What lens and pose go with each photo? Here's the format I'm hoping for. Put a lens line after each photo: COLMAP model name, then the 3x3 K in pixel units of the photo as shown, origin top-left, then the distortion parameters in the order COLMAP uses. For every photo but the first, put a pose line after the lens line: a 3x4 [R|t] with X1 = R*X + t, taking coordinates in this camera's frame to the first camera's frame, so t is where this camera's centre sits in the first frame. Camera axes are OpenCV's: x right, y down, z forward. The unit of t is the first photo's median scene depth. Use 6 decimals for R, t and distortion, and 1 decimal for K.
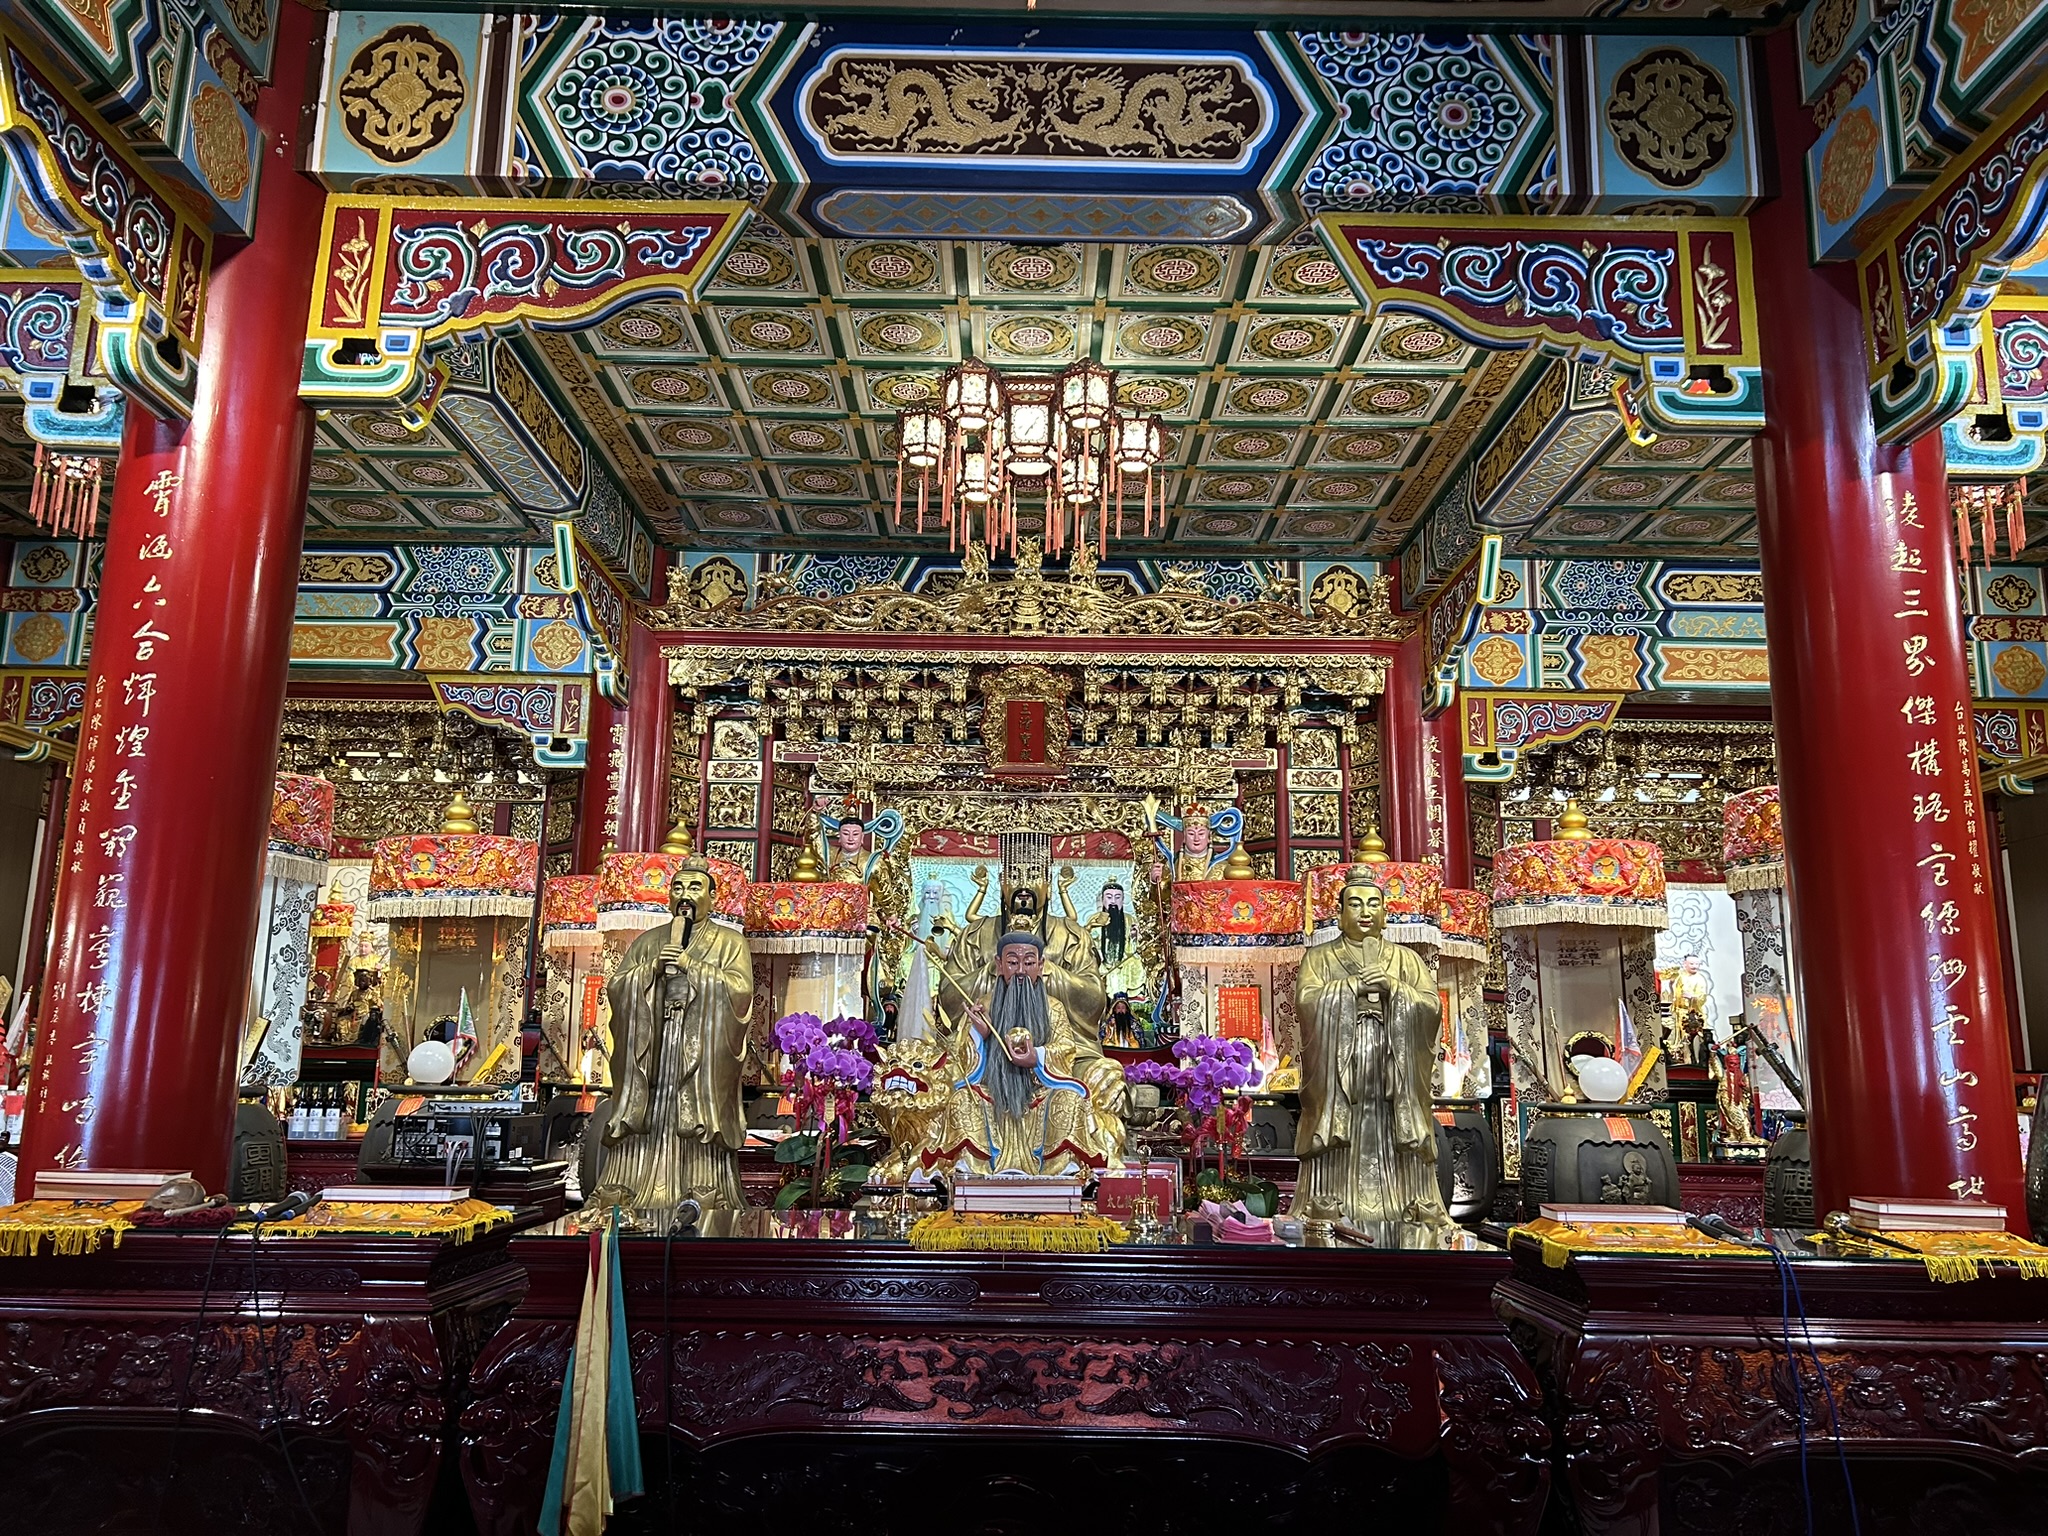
lens RADIAL K [[1528.9, 0, 1023.2], [0, 1528.9, 759.4], [0, 0, 1]] dist [0.081629, -0.096006]
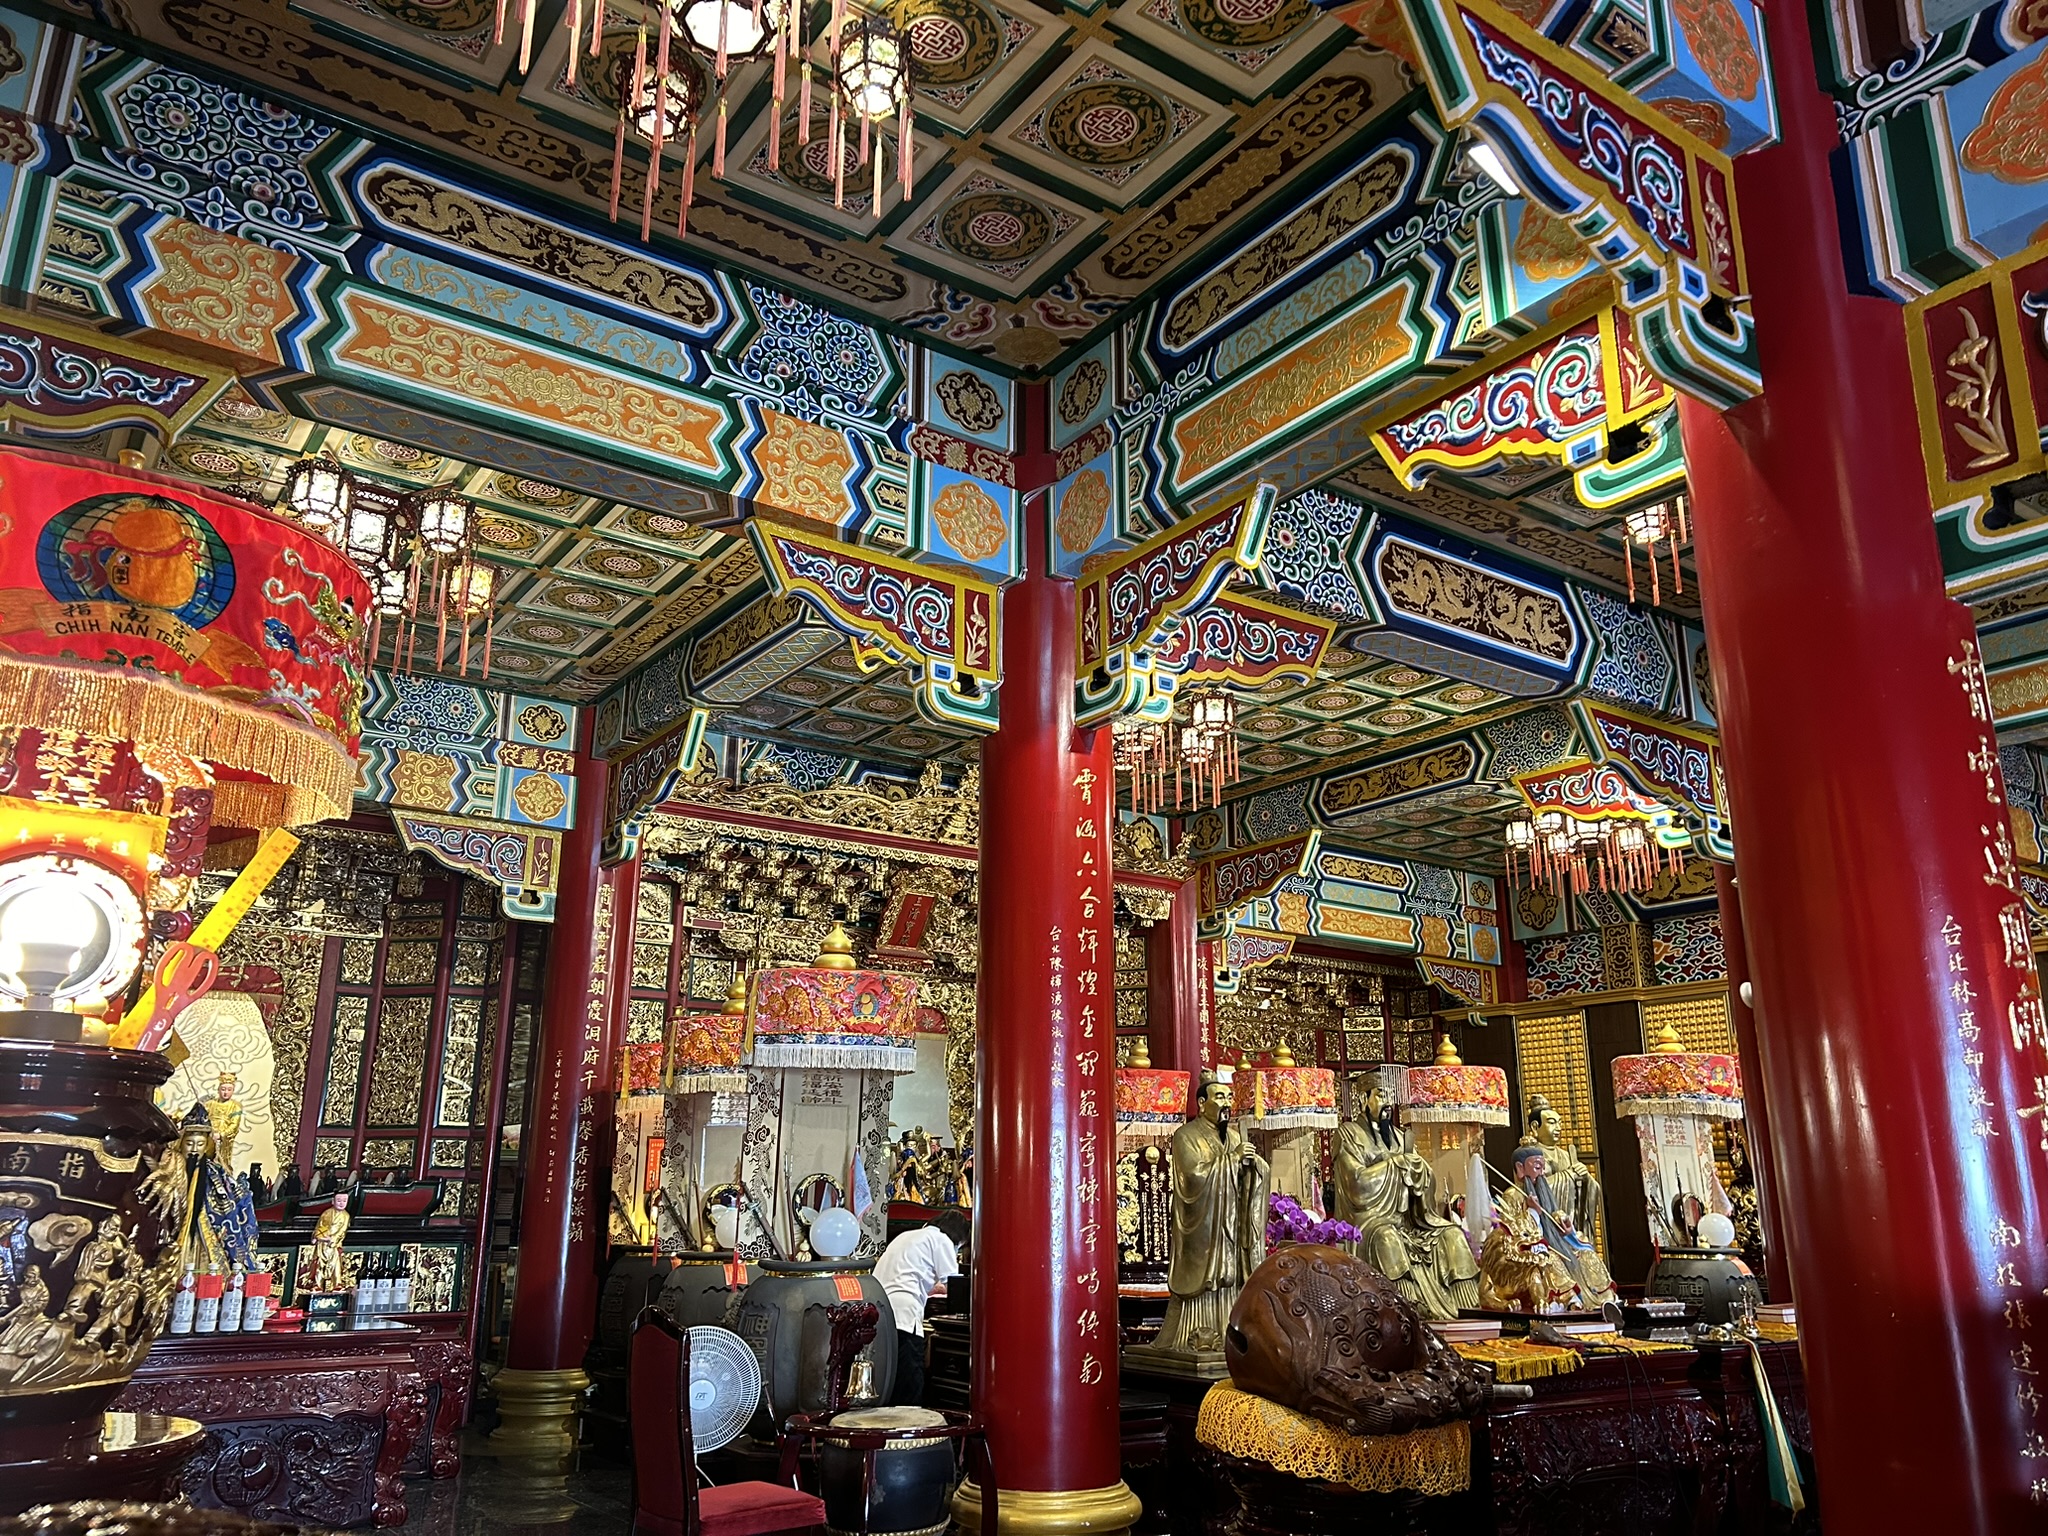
lens RADIAL K [[1528.9, 0, 1039.5], [0, 1528.9, 764.3], [0, 0, 1]] dist [0.081629, -0.096006]
pose [[0.816128, 0.148708, 0.558410, -1.194764], [-0.106982, 0.988499, -0.106887, -0.045398], [-0.567882, 0.027493, 0.822650, -0.023046]]
